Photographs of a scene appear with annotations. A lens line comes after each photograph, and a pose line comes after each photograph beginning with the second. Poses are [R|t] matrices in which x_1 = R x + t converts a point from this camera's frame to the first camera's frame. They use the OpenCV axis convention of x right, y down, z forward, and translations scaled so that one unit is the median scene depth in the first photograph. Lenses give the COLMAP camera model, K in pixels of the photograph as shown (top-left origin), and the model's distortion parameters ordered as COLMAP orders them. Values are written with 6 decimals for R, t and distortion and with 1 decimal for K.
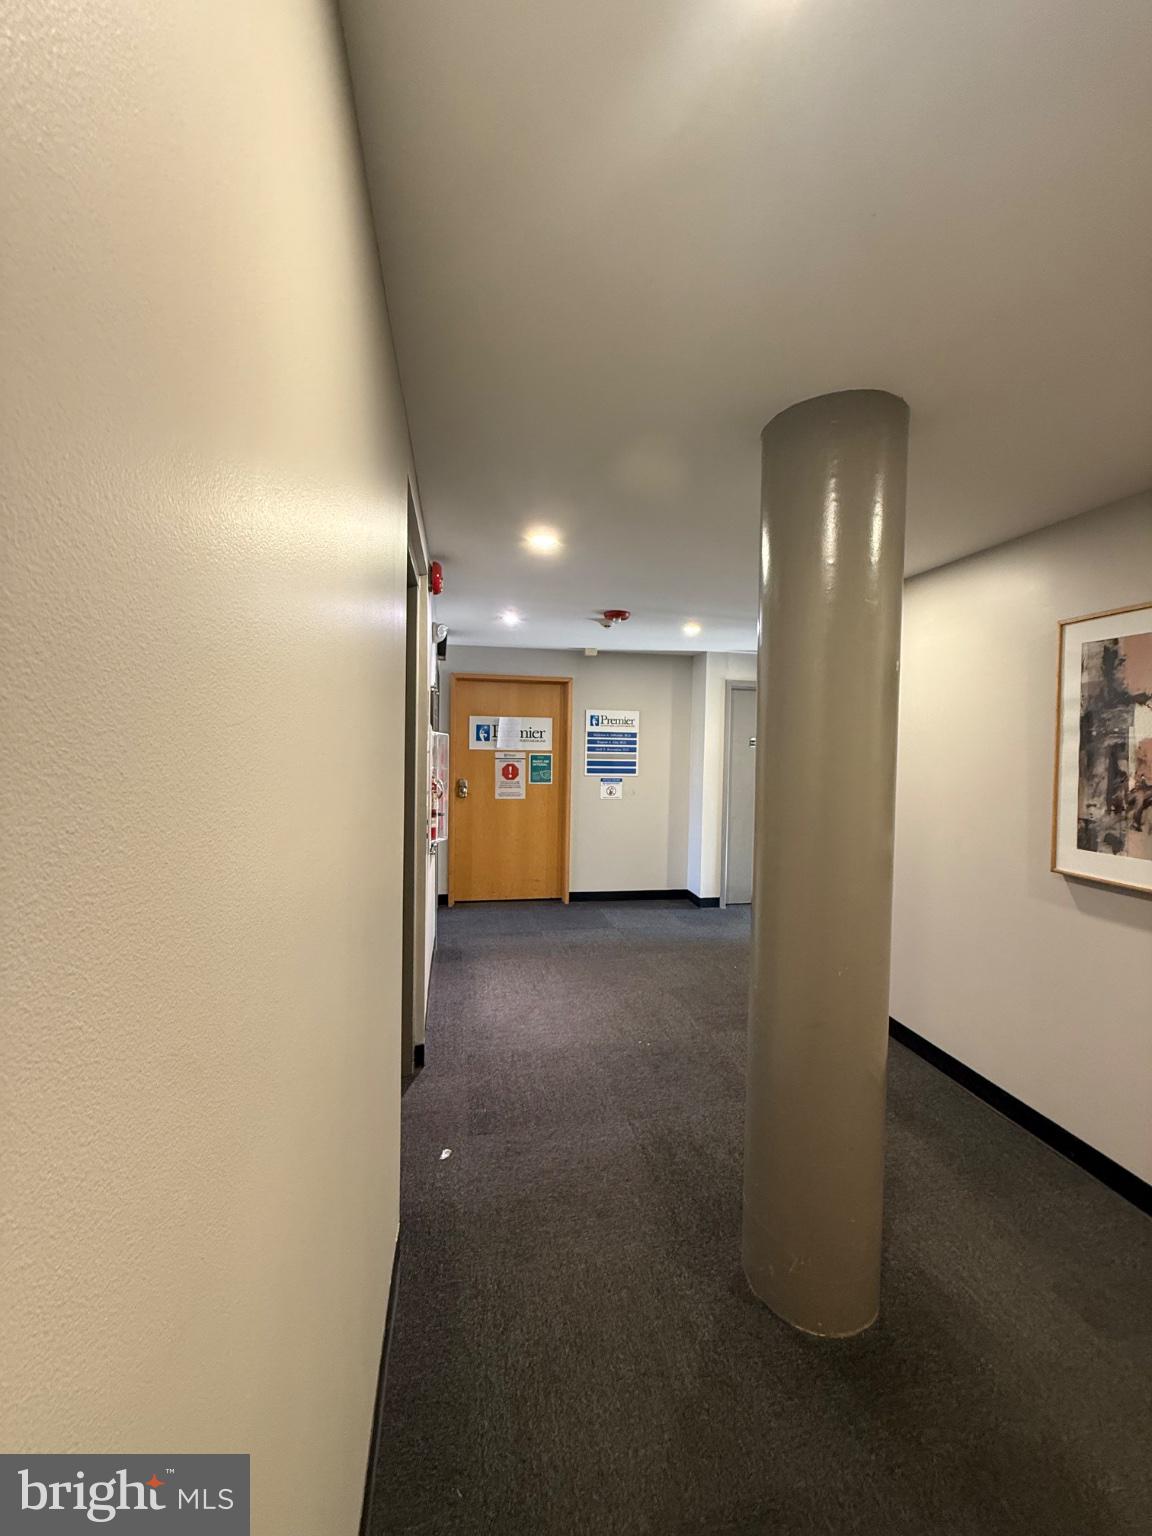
lens RADIAL K [[616.9, 0, 578.2], [0, 616.9, 764.8], [0, 0, 1]] dist [0.000793, -0.000741]
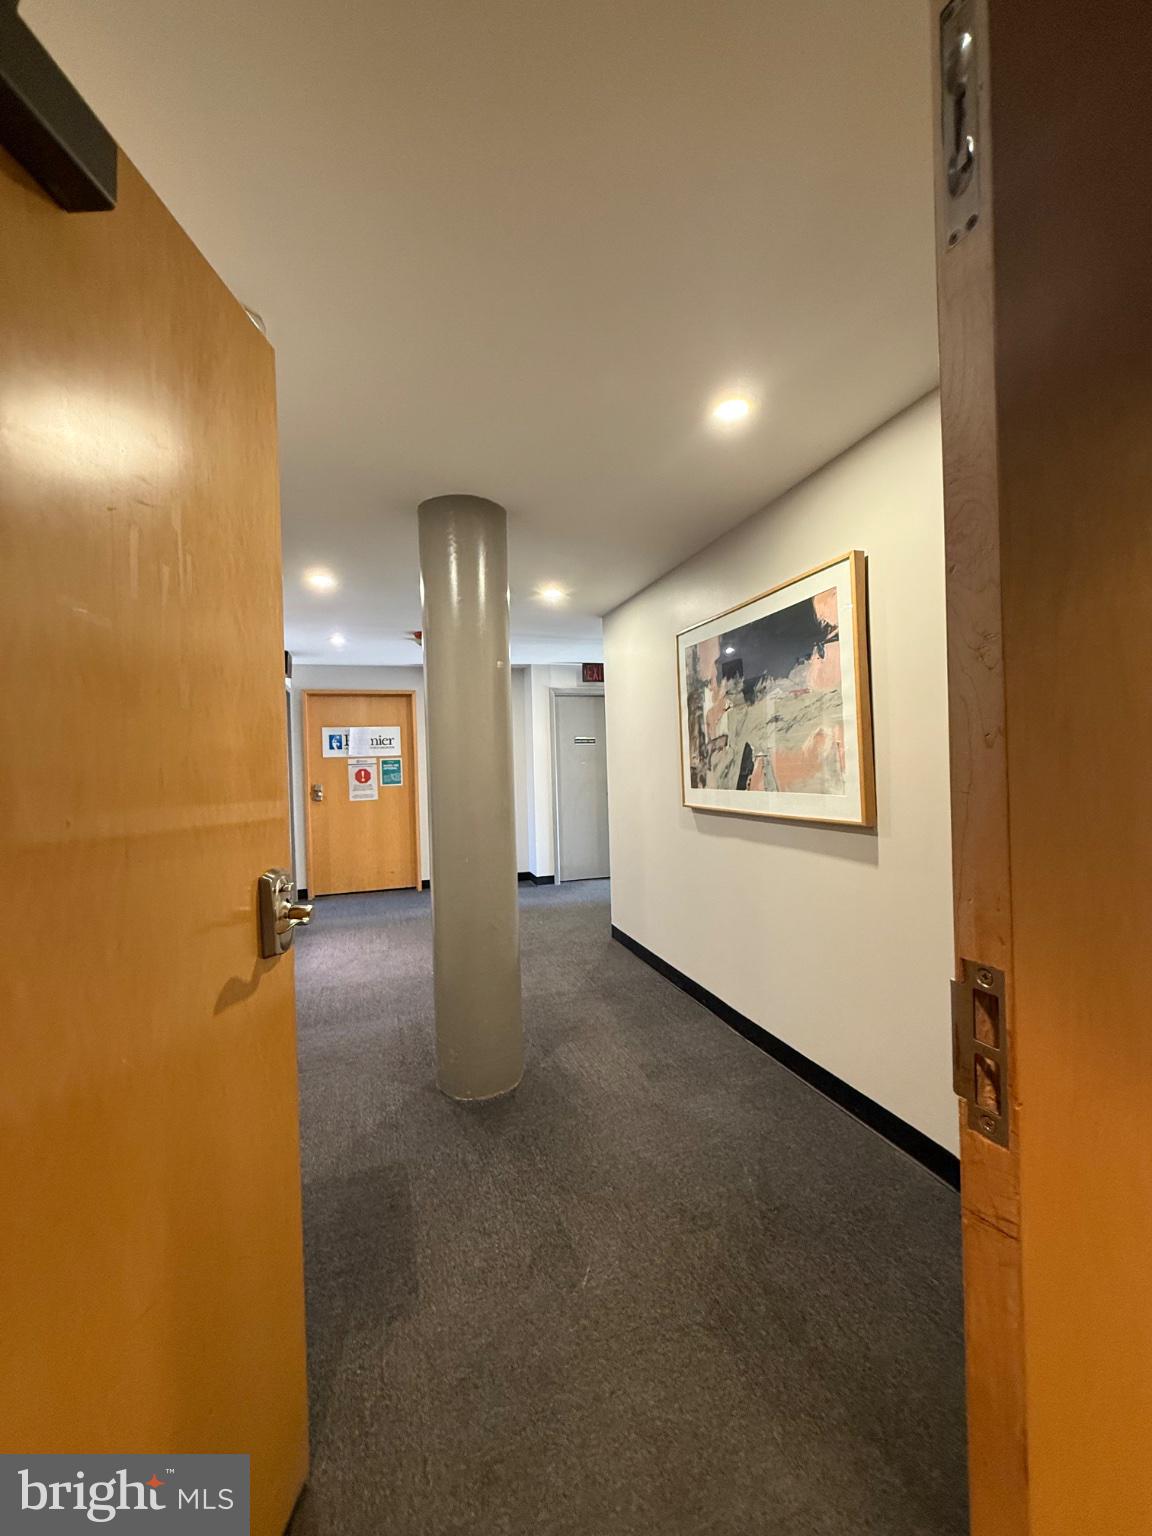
lens RADIAL K [[616.9, 0, 576.7], [0, 616.9, 763.3], [0, 0, 1]] dist [0.000793, -0.000741]
pose [[0.991182, -0.047529, 0.123686, 0.139275], [0.051344, 0.998293, -0.027836, 0.040148], [-0.122152, 0.033941, 0.991931, -0.160149]]
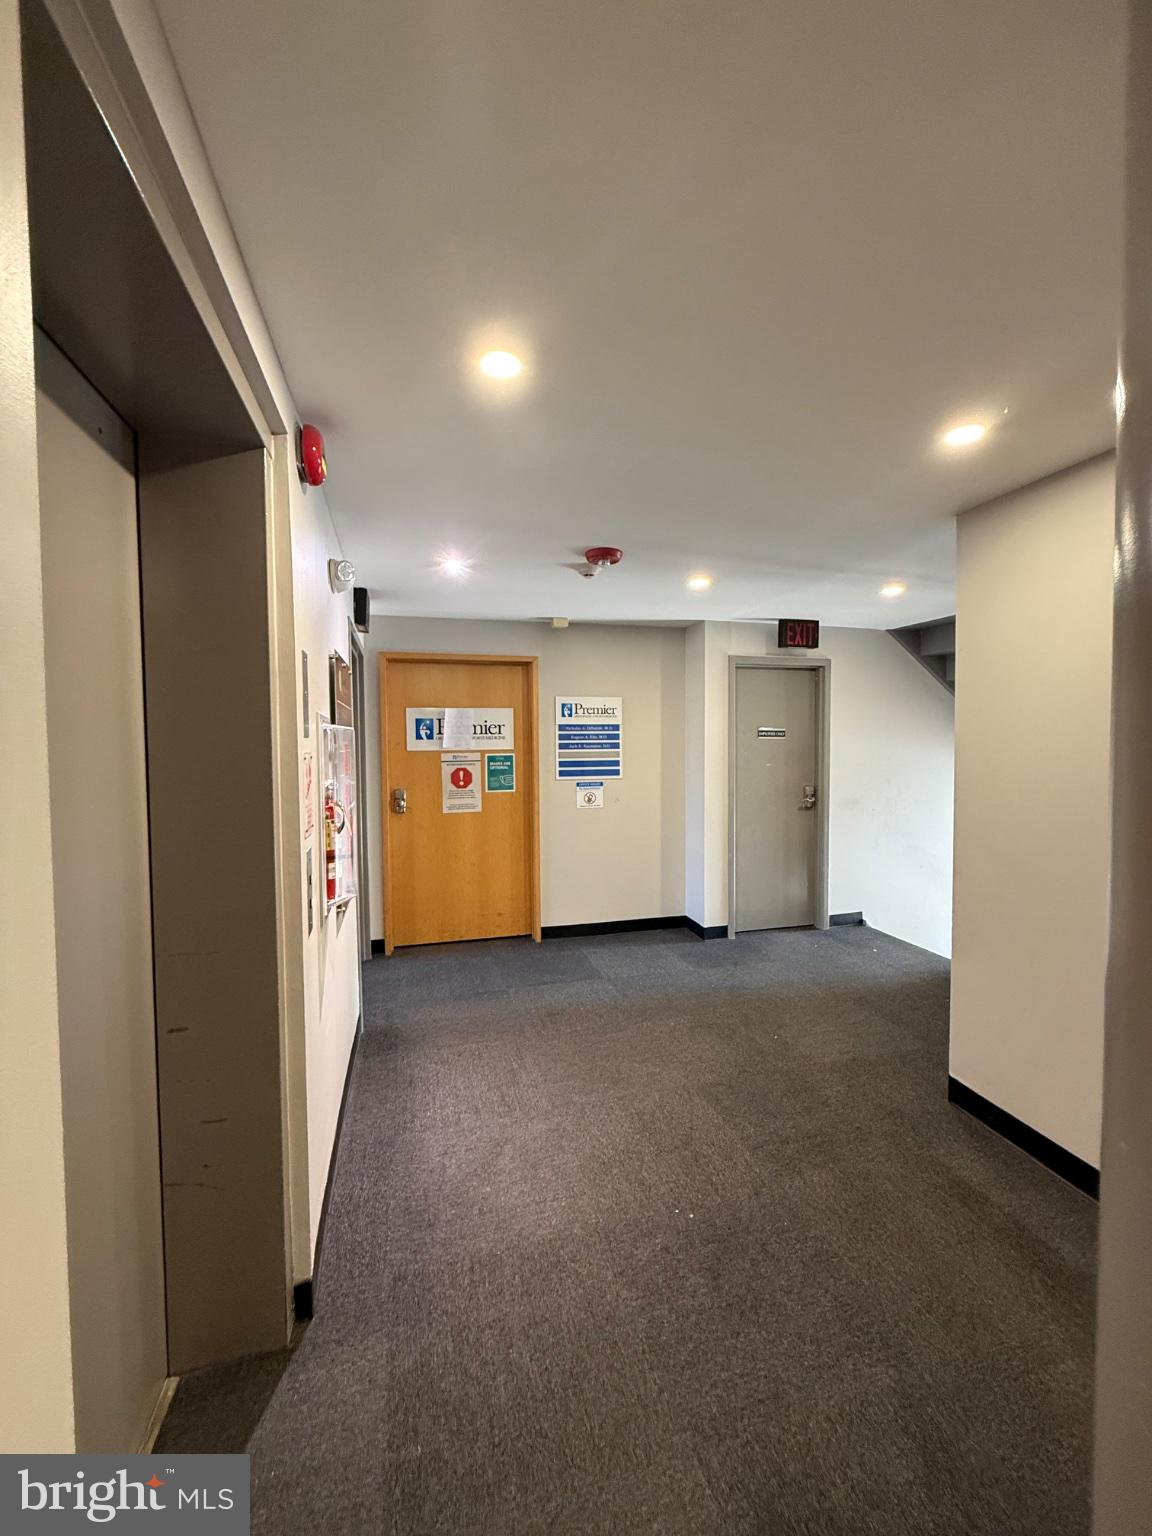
lens RADIAL K [[616.9, 0, 578.3], [0, 616.9, 765.1], [0, 0, 1]] dist [0.000793, -0.000741]
pose [[0.997139, -0.028875, 0.069861, -0.016573], [0.028514, 0.999574, 0.006166, -0.005639], [-0.070009, -0.004157, 0.997538, 0.210281]]
